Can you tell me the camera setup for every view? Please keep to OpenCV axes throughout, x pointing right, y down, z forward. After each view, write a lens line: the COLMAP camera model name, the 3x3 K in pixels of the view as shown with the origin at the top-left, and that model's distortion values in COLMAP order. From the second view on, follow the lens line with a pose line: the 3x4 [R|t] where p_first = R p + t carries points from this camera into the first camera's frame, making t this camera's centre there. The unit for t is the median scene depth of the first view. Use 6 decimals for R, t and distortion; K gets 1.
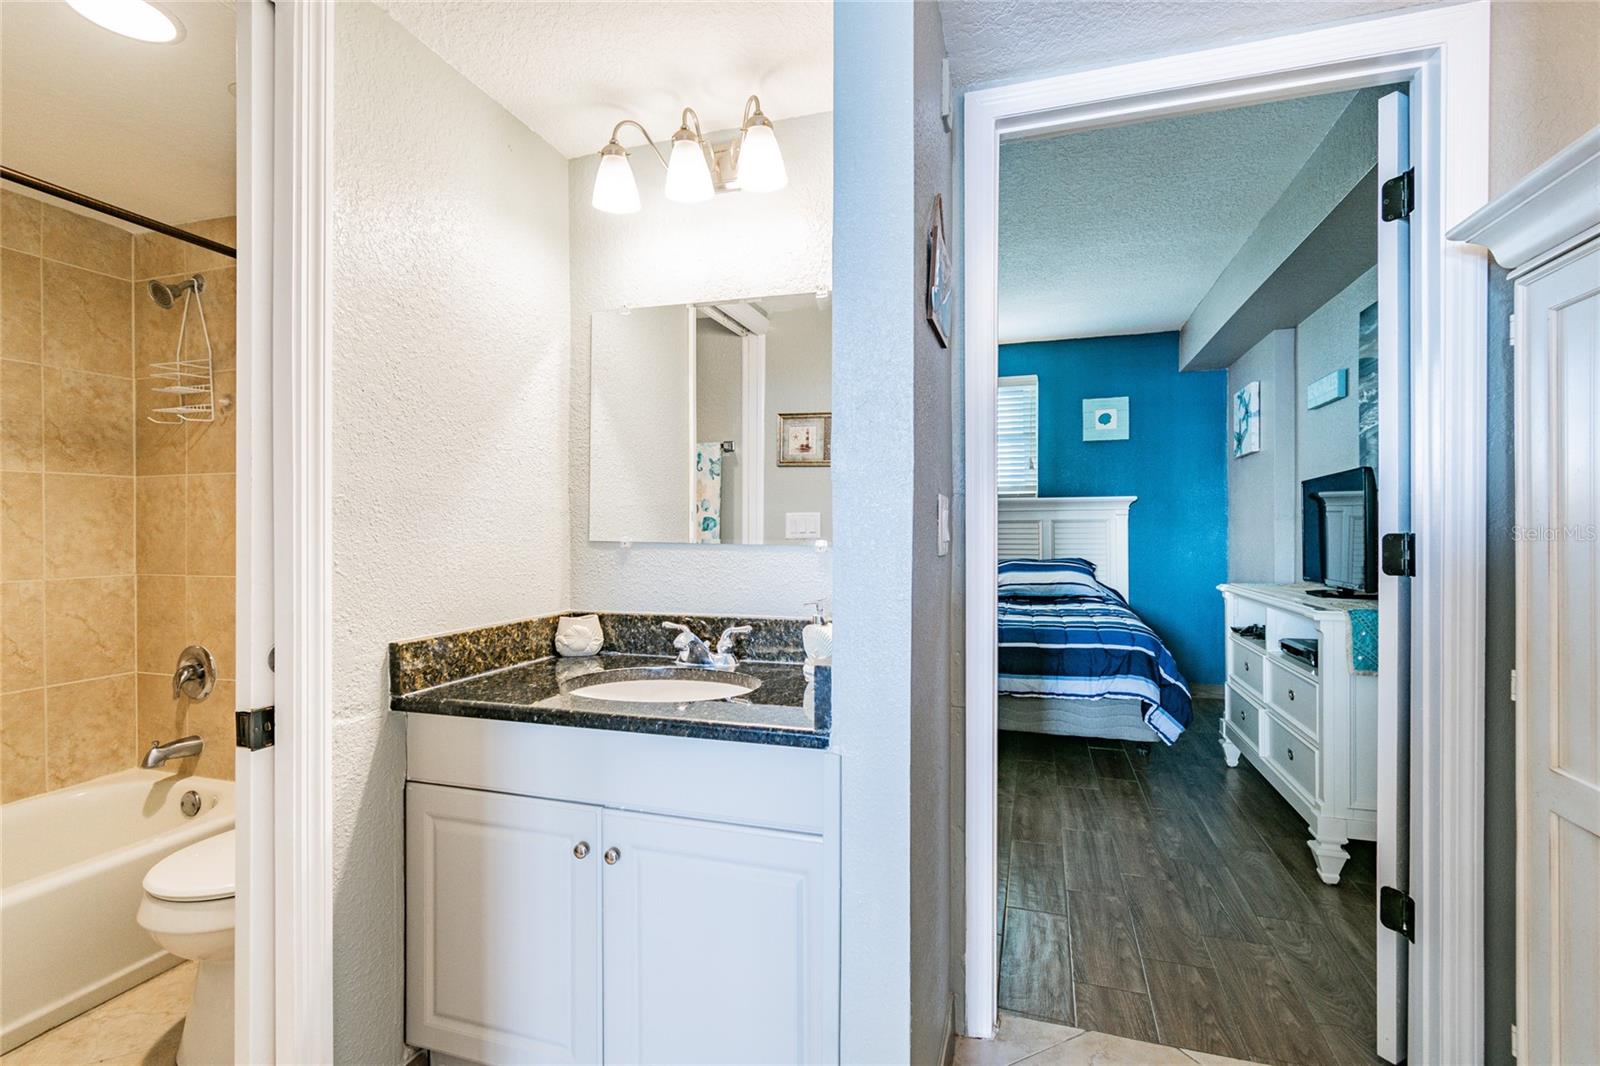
lens RADIAL K [[714.6, 0, 800.0], [0, 714.6, 533.0], [0, 0, 1]] dist [0.003457, 0.000171]
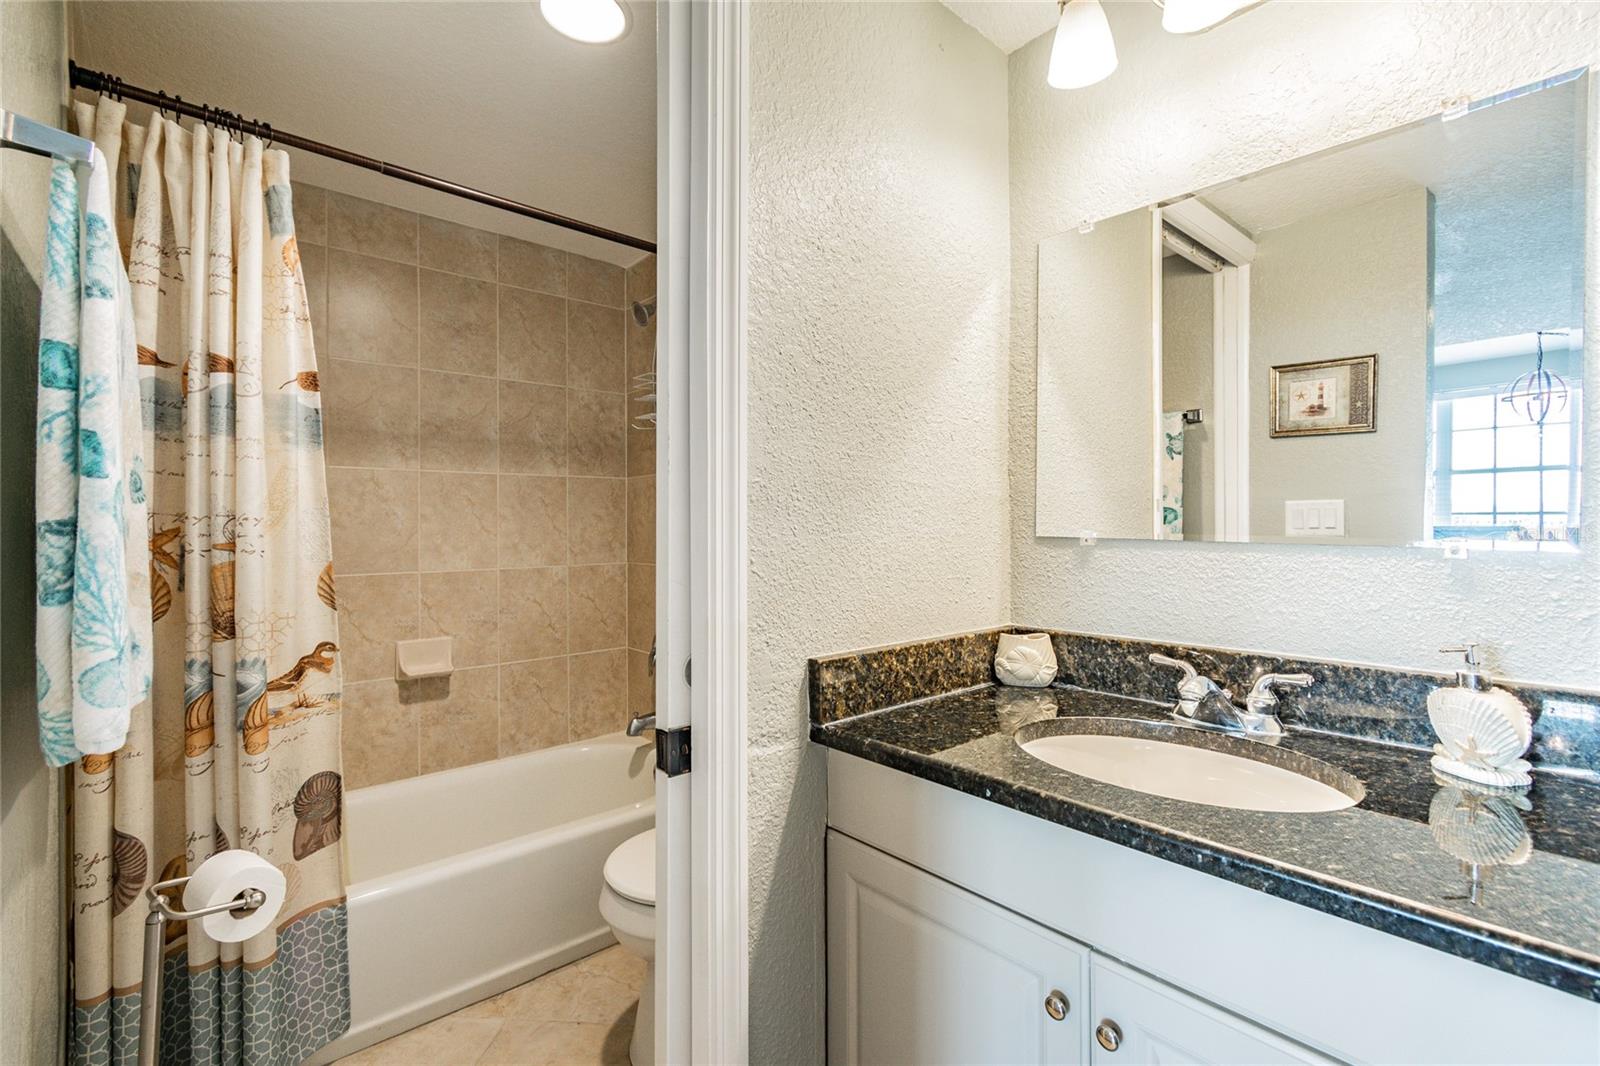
lens RADIAL K [[714.0, 0, 795.1], [0, 714.0, 511.0], [0, 0, 1]] dist [0.003493, -0.000944]
pose [[0.847718, -0.011755, -0.530317, -0.116089], [-0.001411, 0.999701, -0.024415, 0.003063], [0.530446, 0.021446, 0.847448, 0.227128]]
